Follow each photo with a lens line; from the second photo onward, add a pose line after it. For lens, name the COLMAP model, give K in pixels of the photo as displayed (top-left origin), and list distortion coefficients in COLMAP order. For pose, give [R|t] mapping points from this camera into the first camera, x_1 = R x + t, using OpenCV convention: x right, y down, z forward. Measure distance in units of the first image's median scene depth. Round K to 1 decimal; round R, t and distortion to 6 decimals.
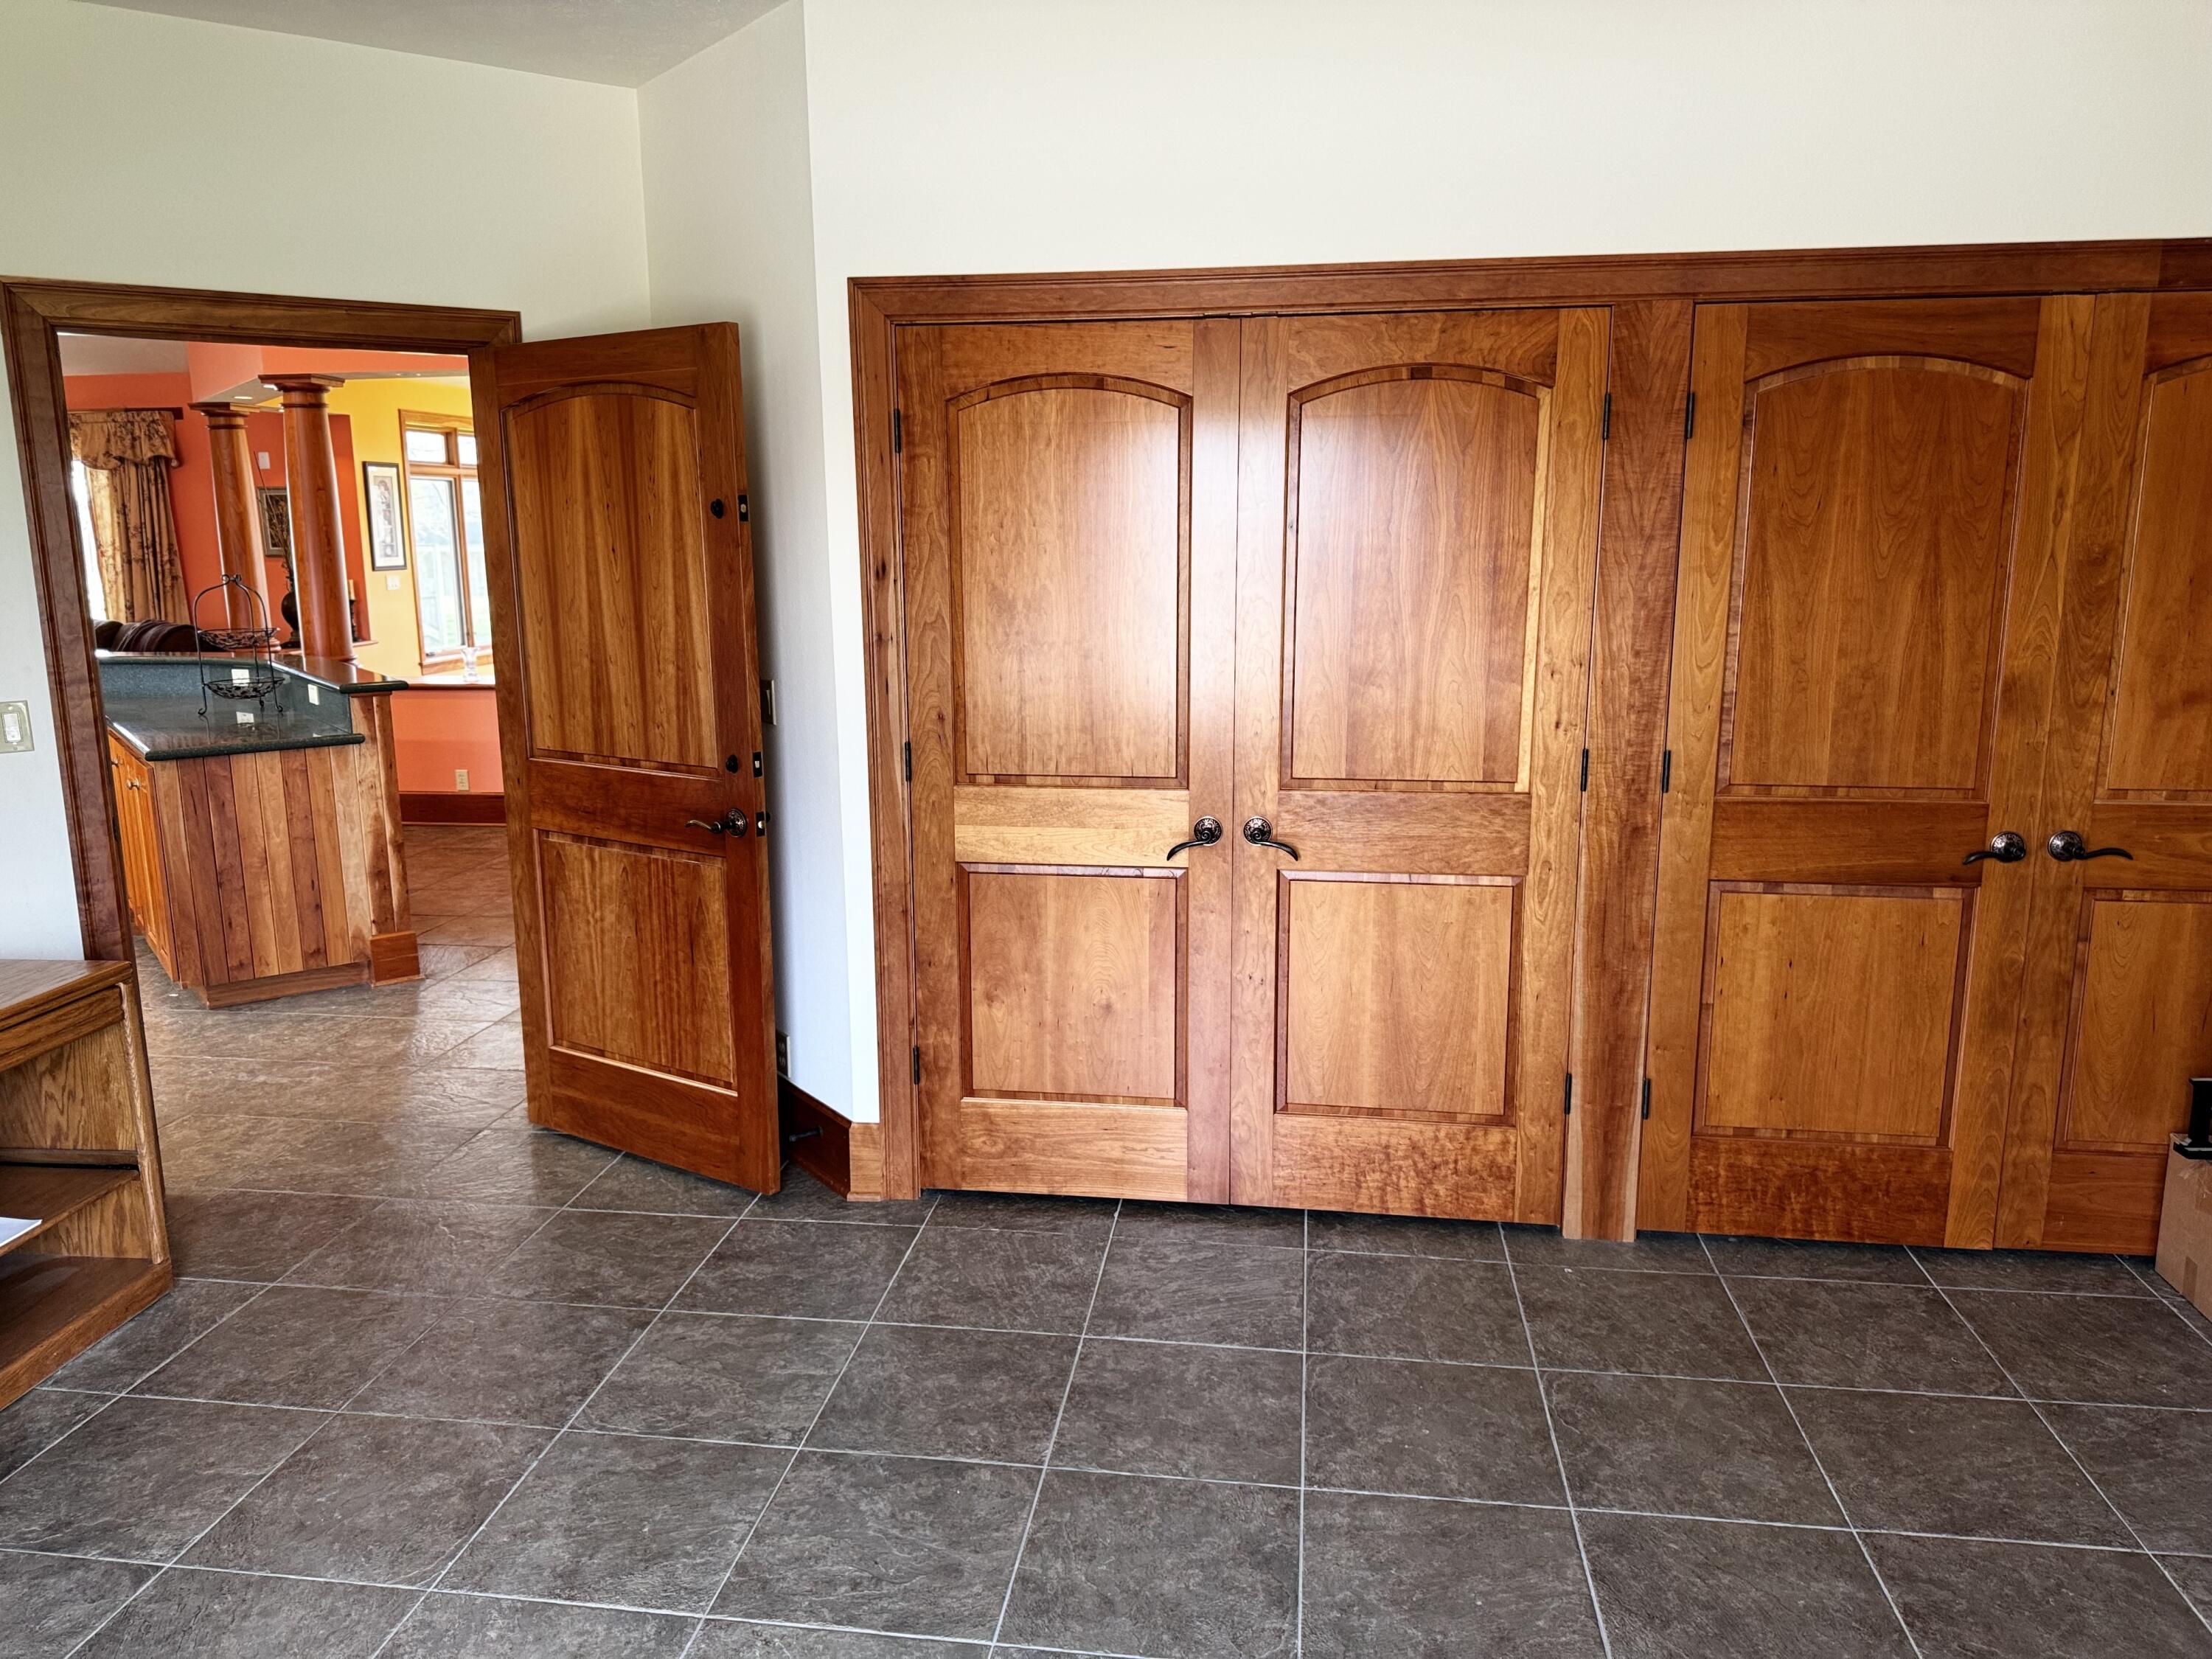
lens RADIAL K [[1565.3, 0, 1097.8], [0, 1565.3, 823.5], [0, 0, 1]] dist [0.153903, -0.268402]
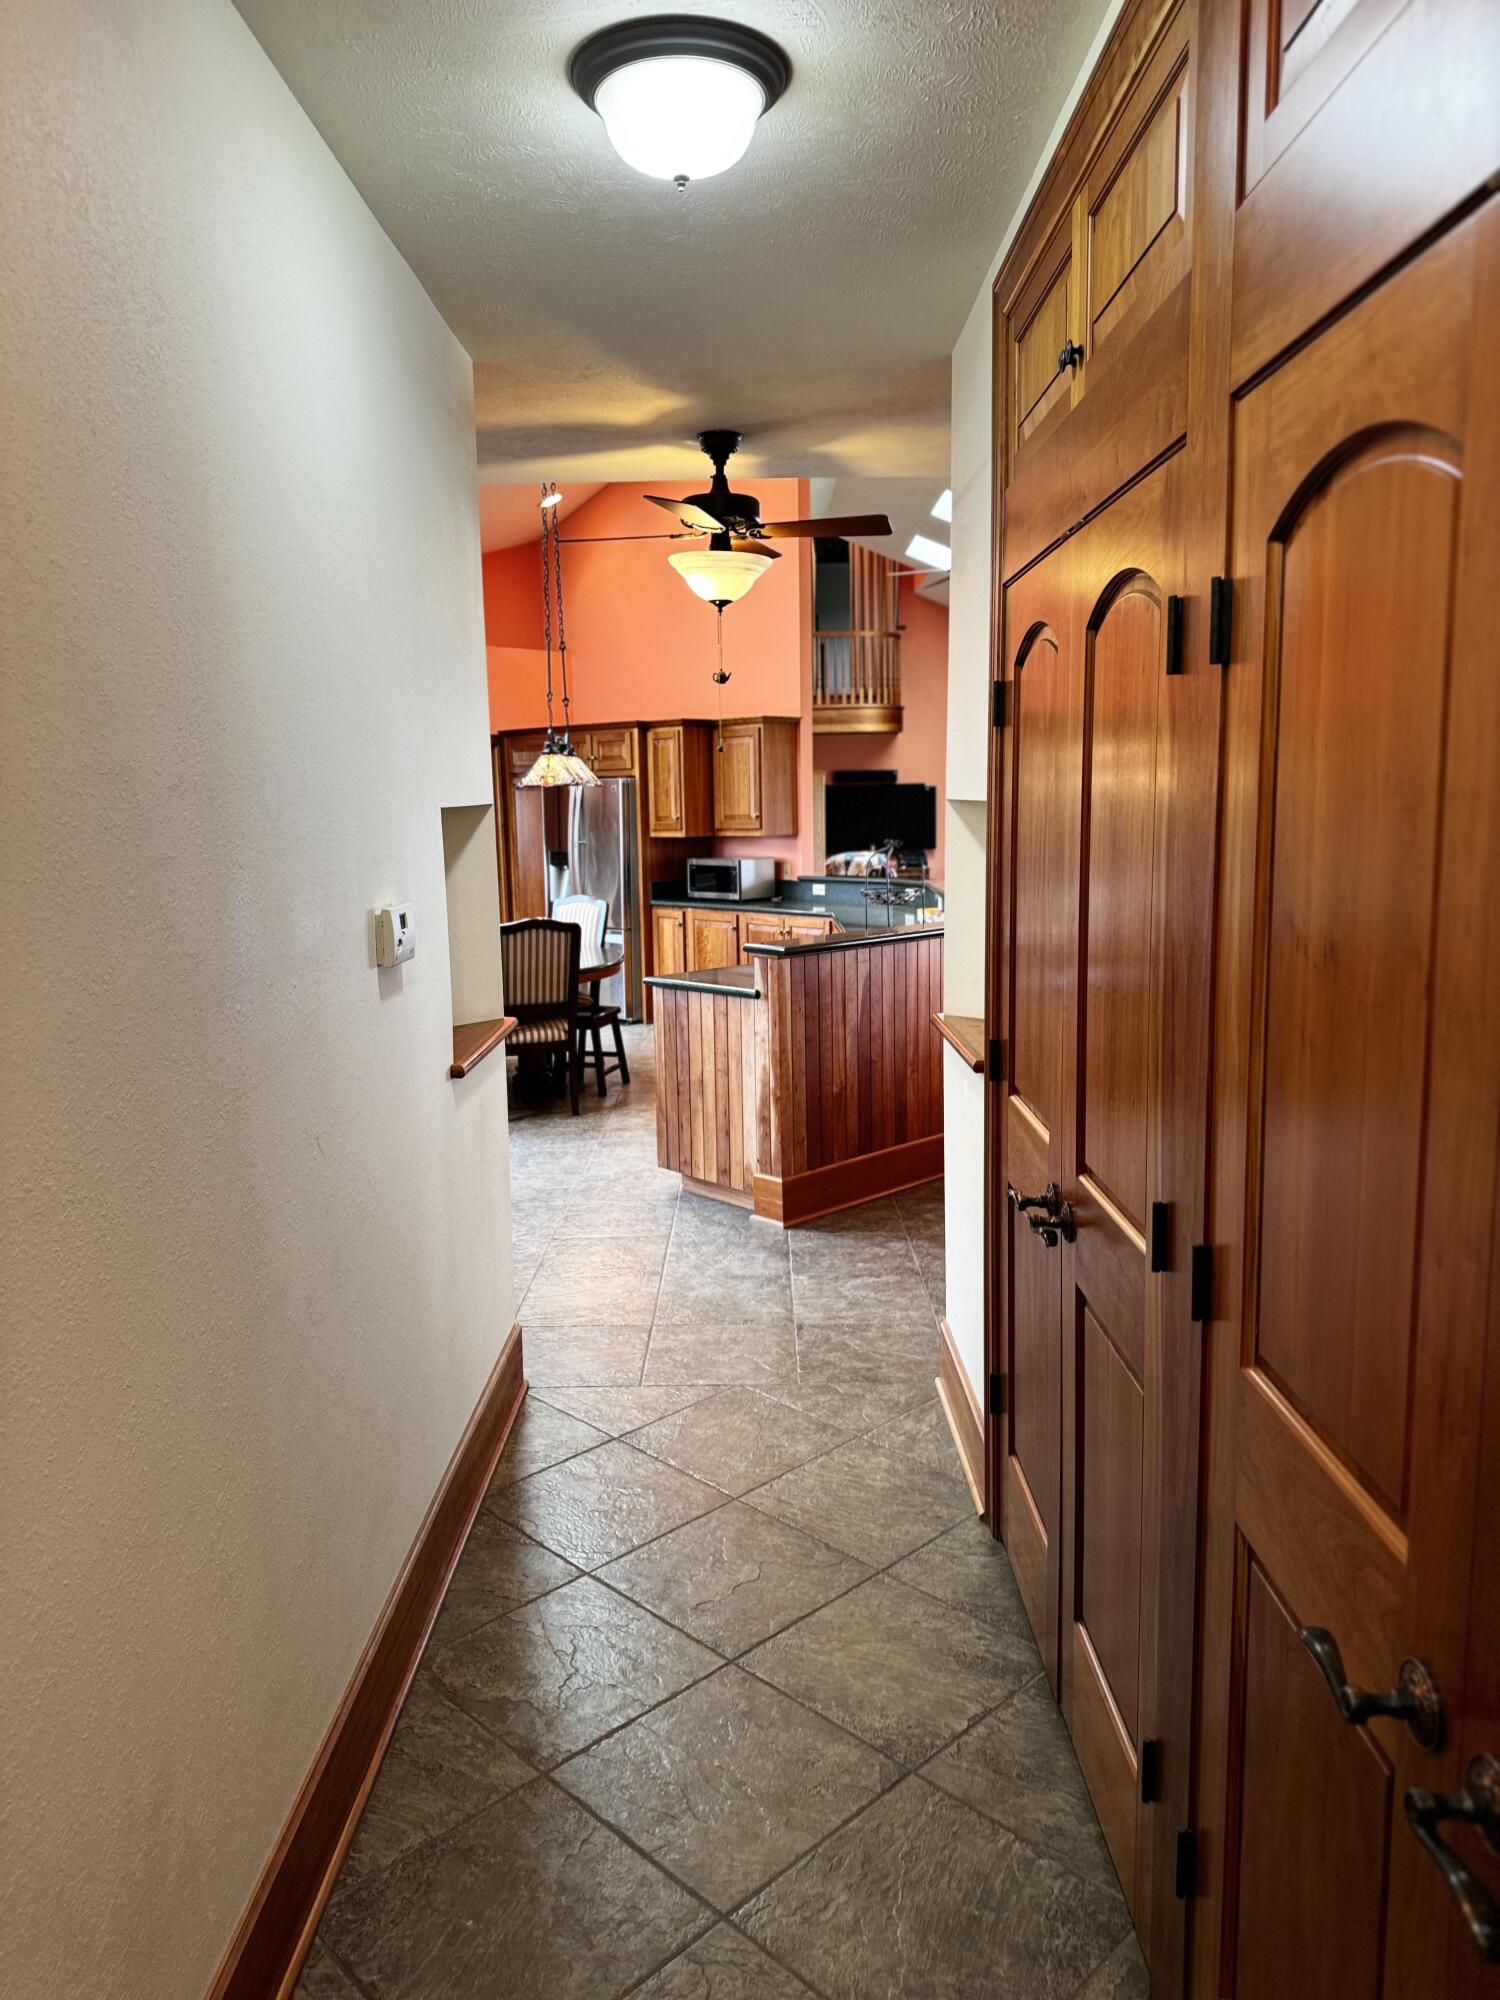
lens RADIAL K [[1415.3, 0, 750.2], [0, 1415.3, 999.7], [0, 0, 1]] dist [0.153903, -0.268402]
pose [[0.131829, 0.153624, -0.979296, 0.724133], [-0.170425, 0.976721, 0.130278, -0.257873], [0.976512, 0.149722, 0.154941, 1.232803]]
